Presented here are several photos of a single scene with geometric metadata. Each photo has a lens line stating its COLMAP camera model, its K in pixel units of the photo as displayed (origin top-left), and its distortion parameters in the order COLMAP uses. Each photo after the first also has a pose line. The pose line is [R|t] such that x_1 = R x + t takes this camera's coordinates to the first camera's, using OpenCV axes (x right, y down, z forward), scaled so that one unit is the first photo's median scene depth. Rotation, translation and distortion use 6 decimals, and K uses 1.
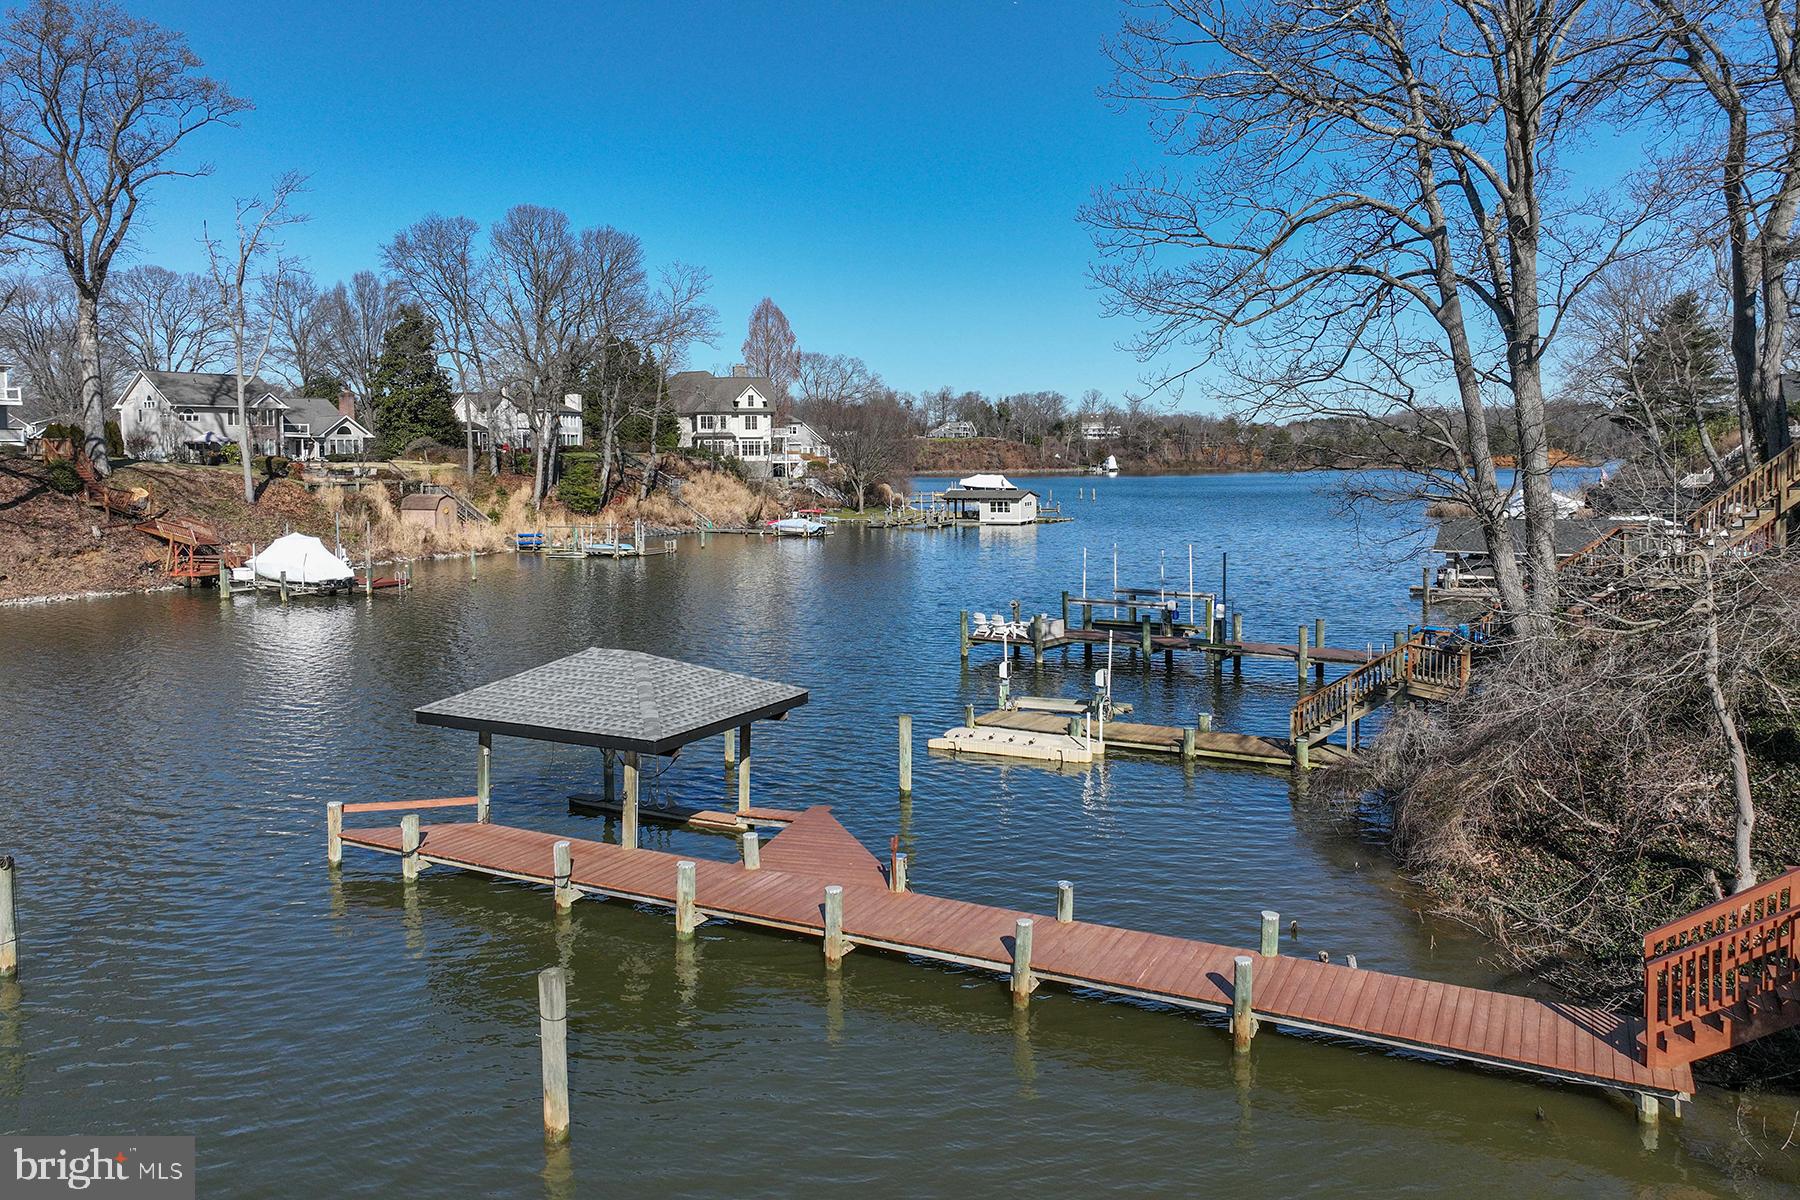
lens RADIAL K [[1260.4, 0, 901.3], [0, 1260.4, 537.4], [0, 0, 1]] dist [0.003586, 0.005188]
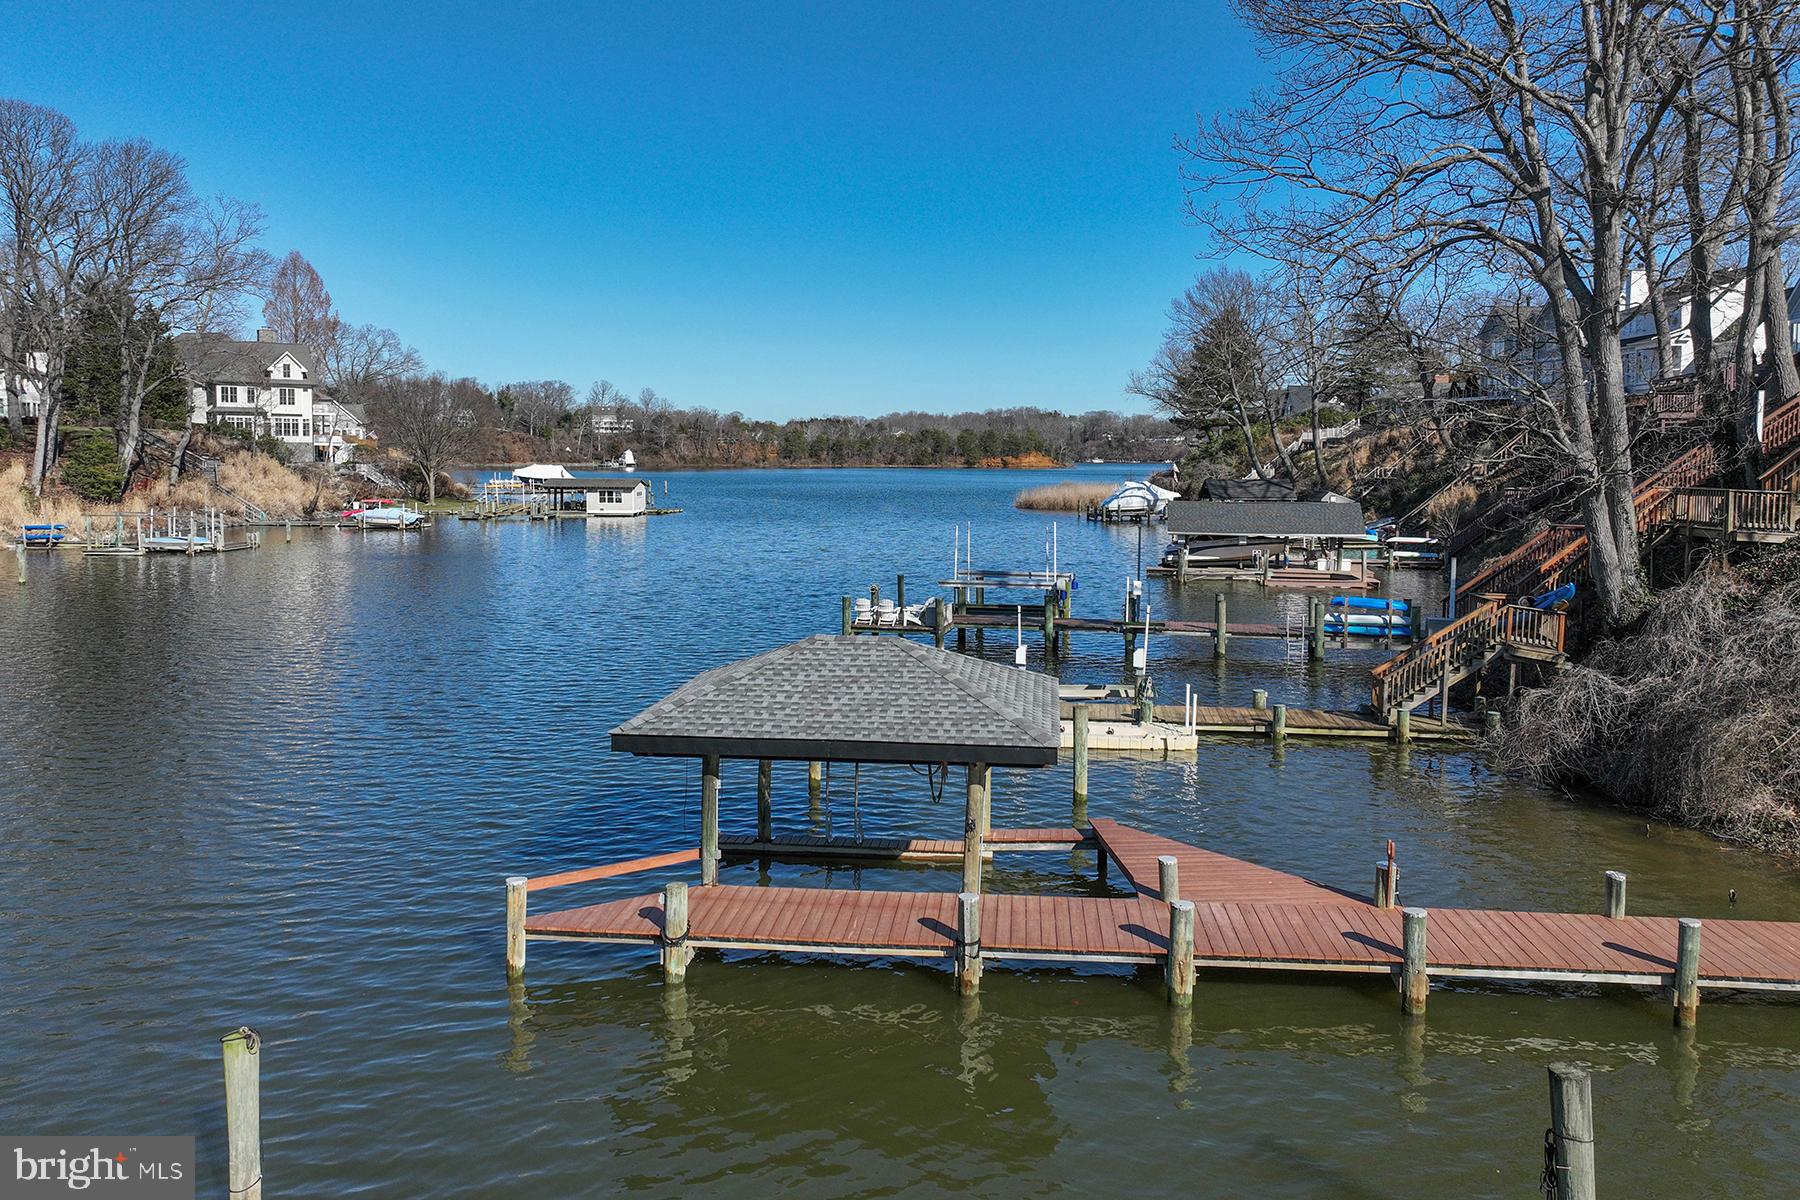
lens RADIAL K [[1298.1, 0, 901.2], [0, 1298.1, 523.5], [0, 0, 1]] dist [0.002863, 0.004740]
pose [[0.922957, -0.003085, 0.384890, -0.096625], [0.007112, 0.999934, -0.009041, 0.005760], [-0.384837, 0.011082, 0.922918, 0.053377]]
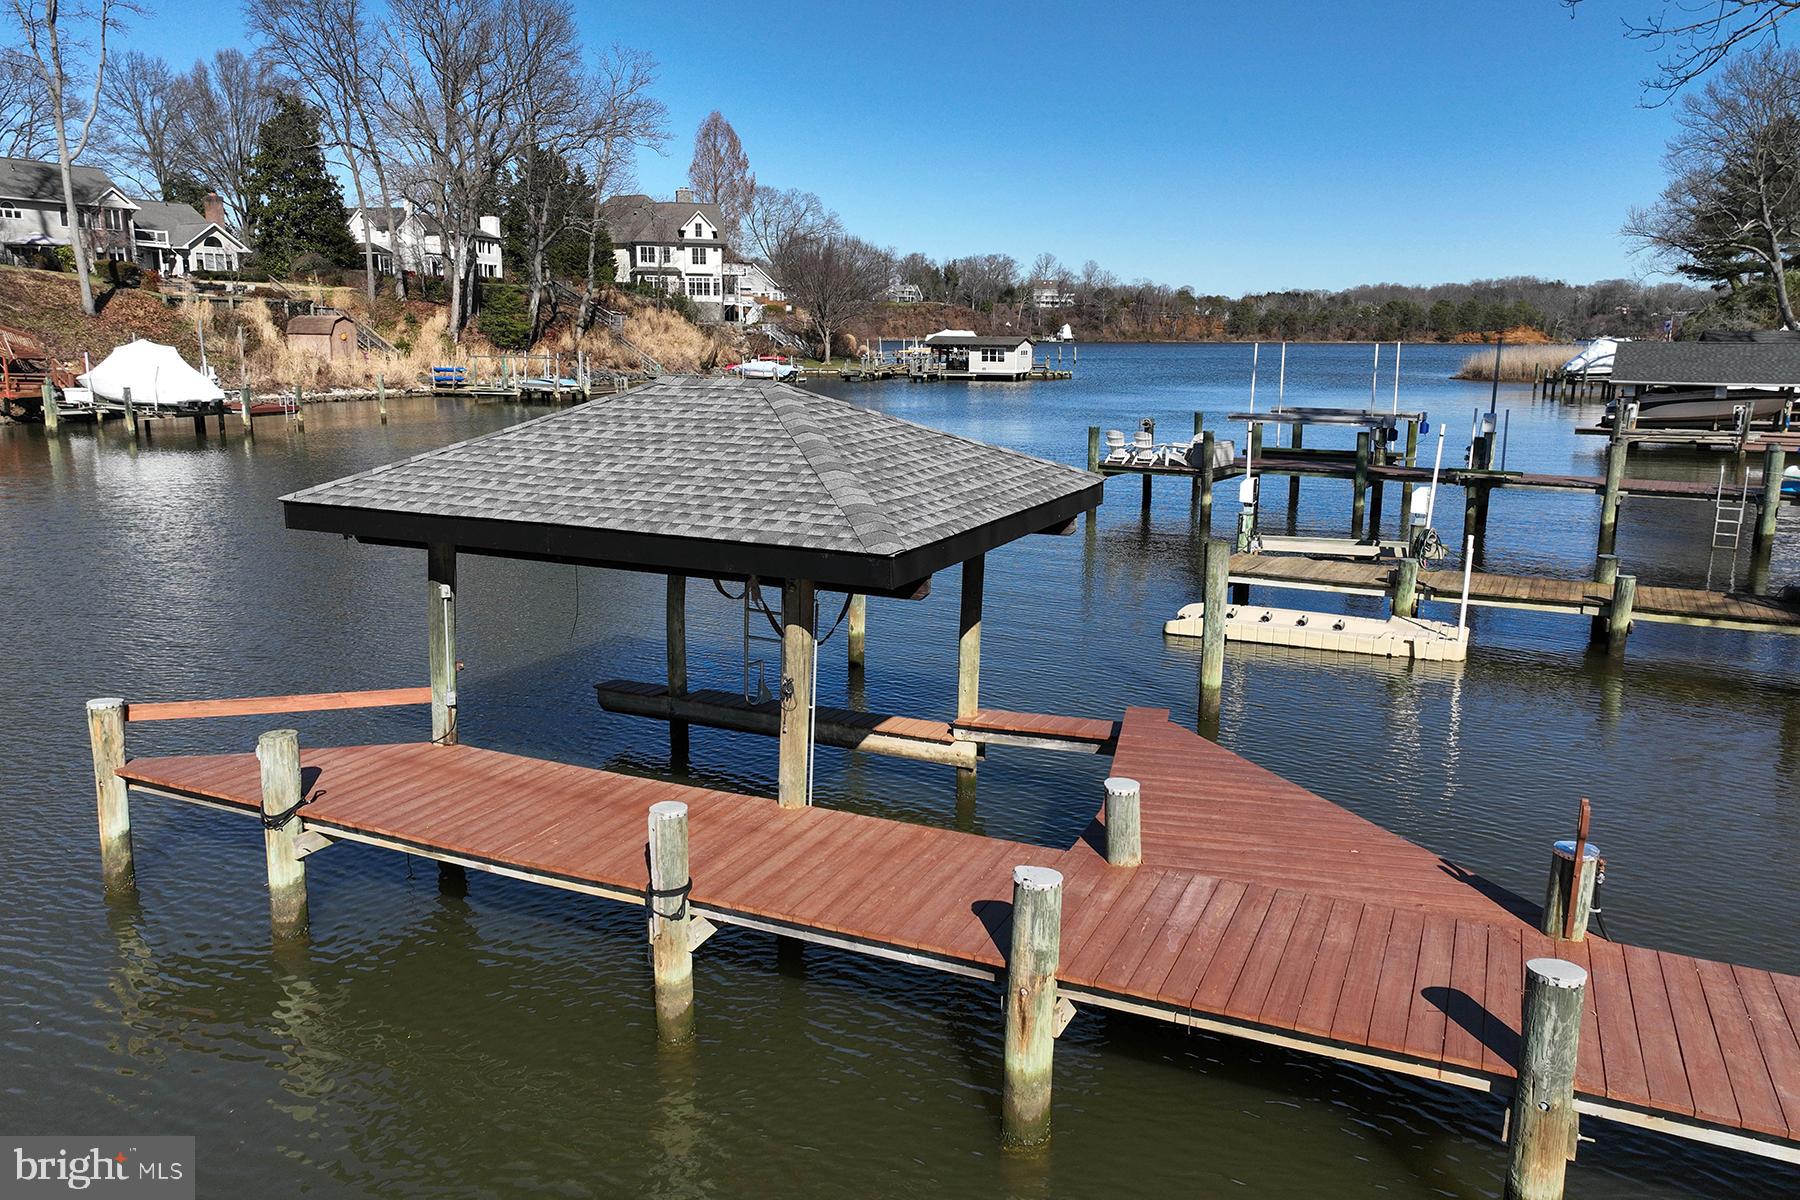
lens RADIAL K [[1297.1, 0, 900.0], [0, 1297.1, 600.0], [0, 0, 1]] dist [0.001292, 0.014830]
pose [[0.998504, 0.007707, 0.054124, -0.035855], [-0.015270, 0.989927, 0.140750, 0.019676], [-0.052494, -0.141366, 0.988565, 0.099155]]
